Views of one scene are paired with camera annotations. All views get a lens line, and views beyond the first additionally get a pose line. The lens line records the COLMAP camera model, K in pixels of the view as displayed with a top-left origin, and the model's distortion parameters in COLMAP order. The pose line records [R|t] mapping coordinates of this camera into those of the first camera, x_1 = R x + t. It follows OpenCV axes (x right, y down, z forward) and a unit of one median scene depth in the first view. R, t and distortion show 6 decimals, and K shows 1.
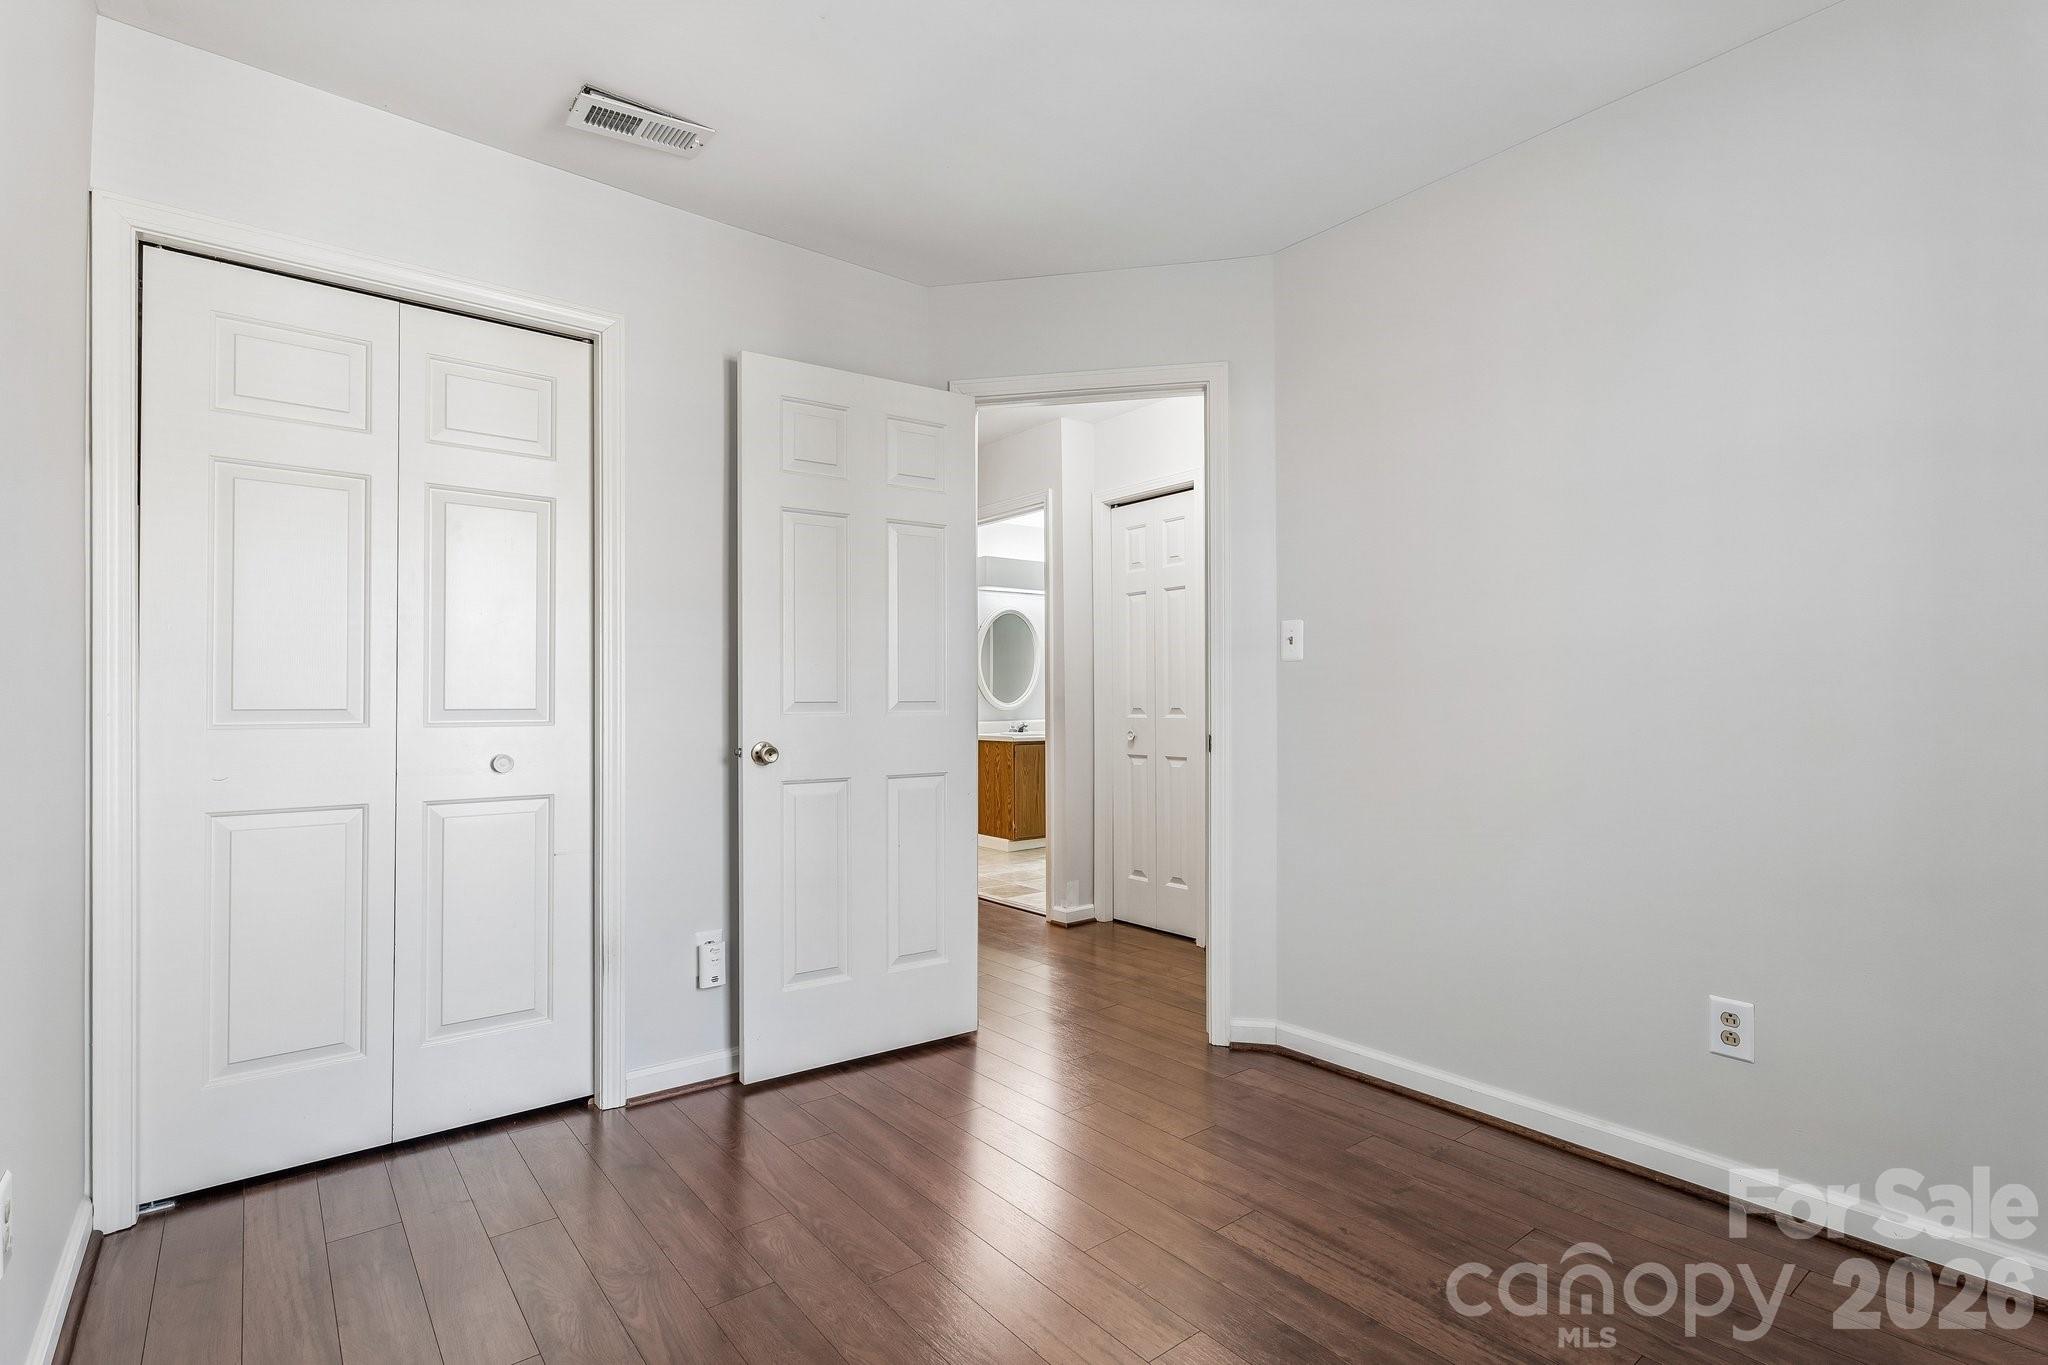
lens RADIAL K [[963.1, 0, 1032.7], [0, 963.1, 684.6], [0, 0, 1]] dist [-0.000251, 0.000131]
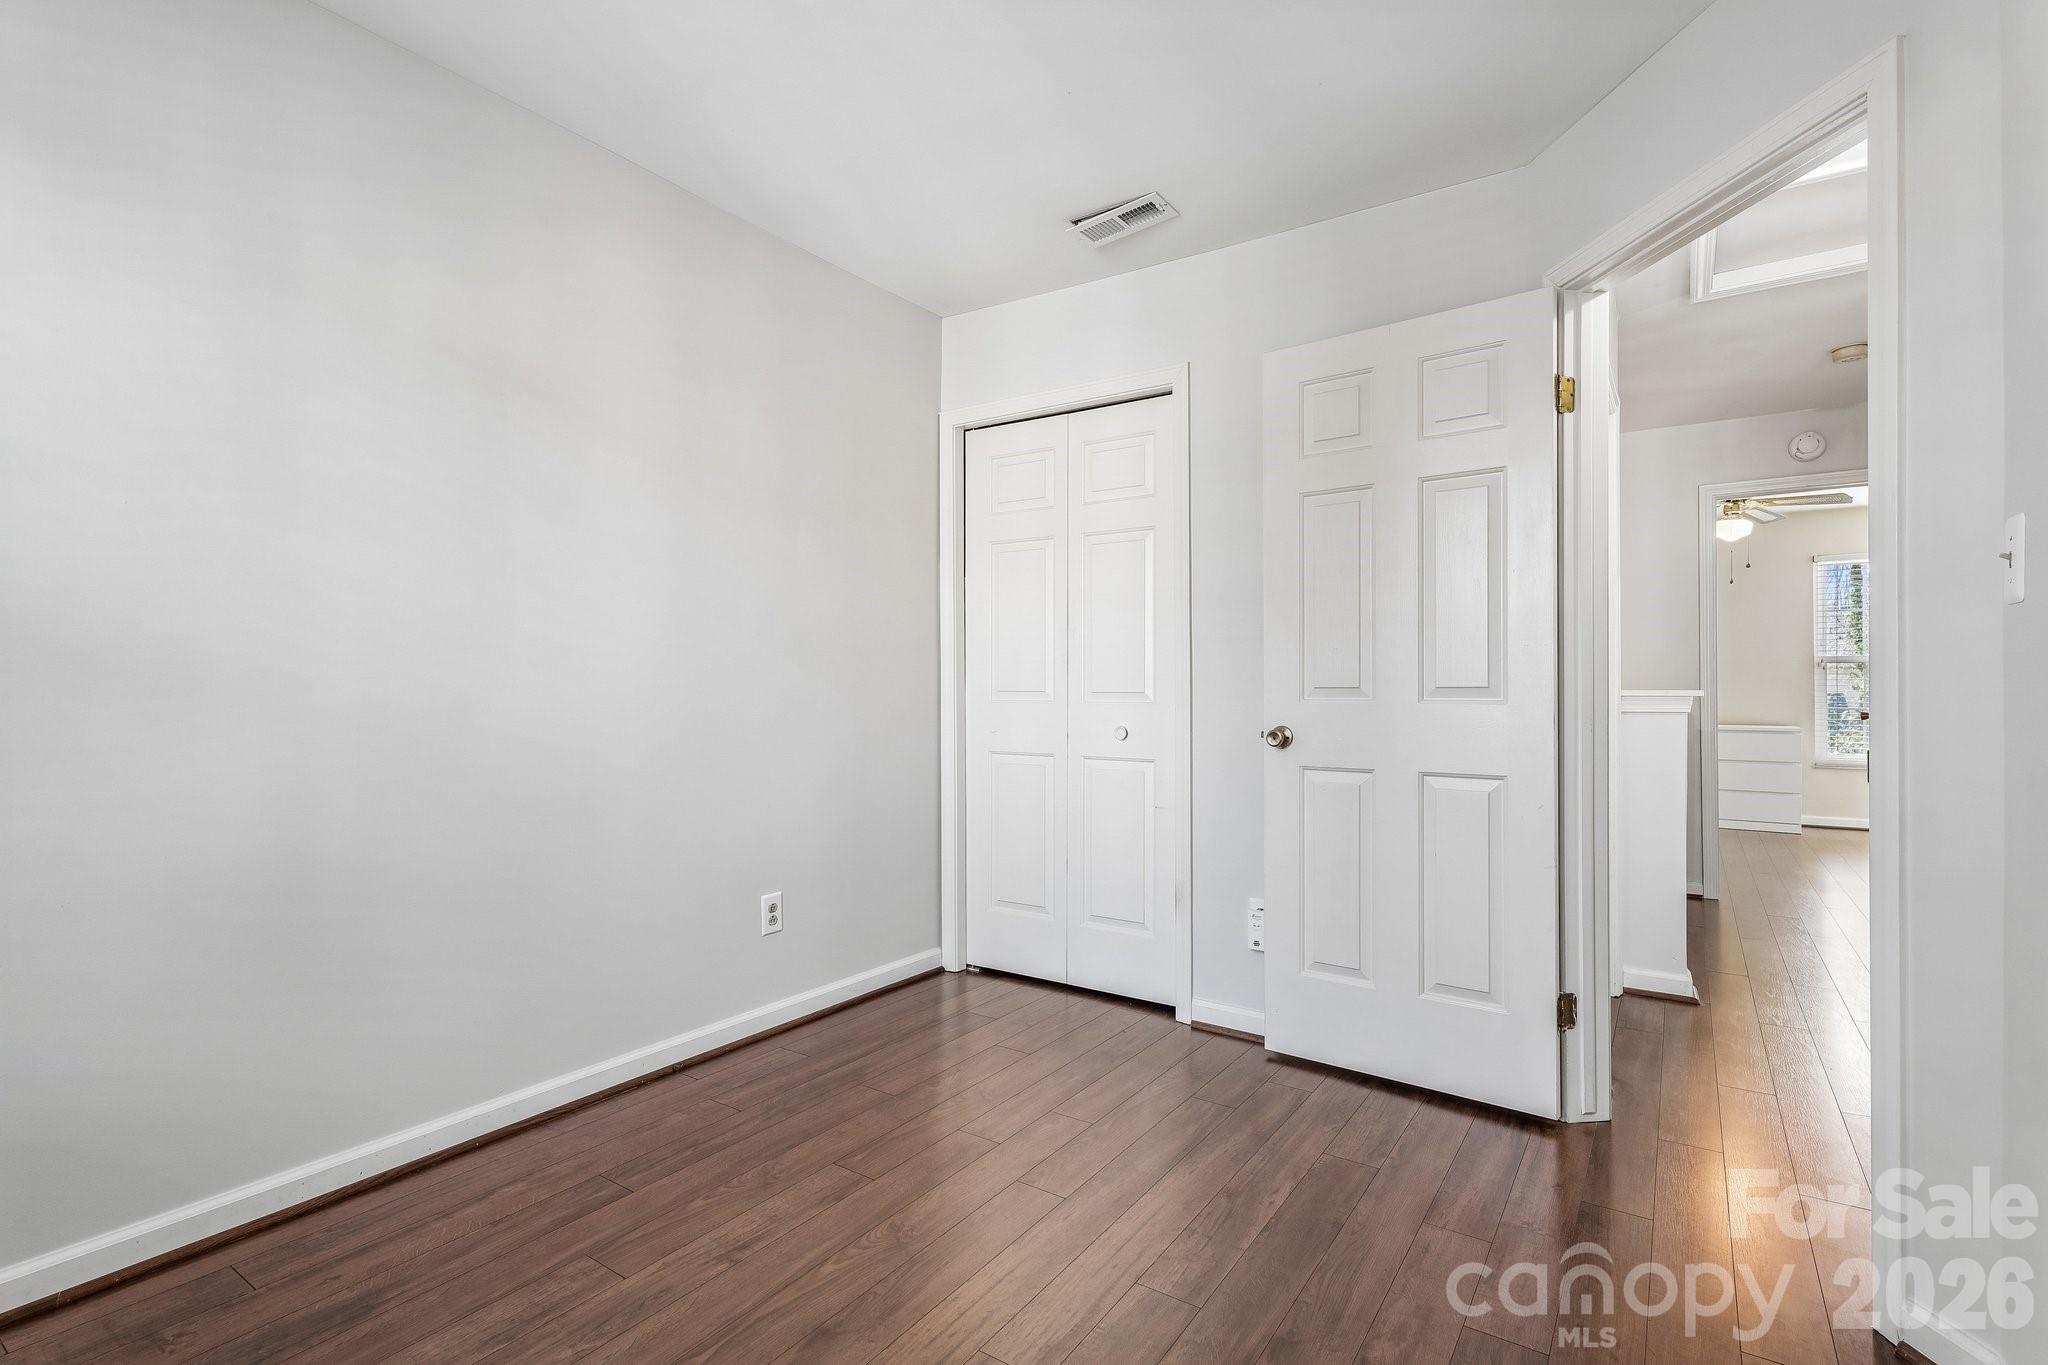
lens RADIAL K [[963.1, 0, 1032.7], [0, 963.1, 684.6], [0, 0, 1]] dist [-0.000251, 0.000131]
pose [[0.294141, -0.000795, -0.955762, 0.661133], [0.012211, 0.999921, 0.002926, 0.009034], [0.955684, -0.012532, 0.294127, 0.465175]]
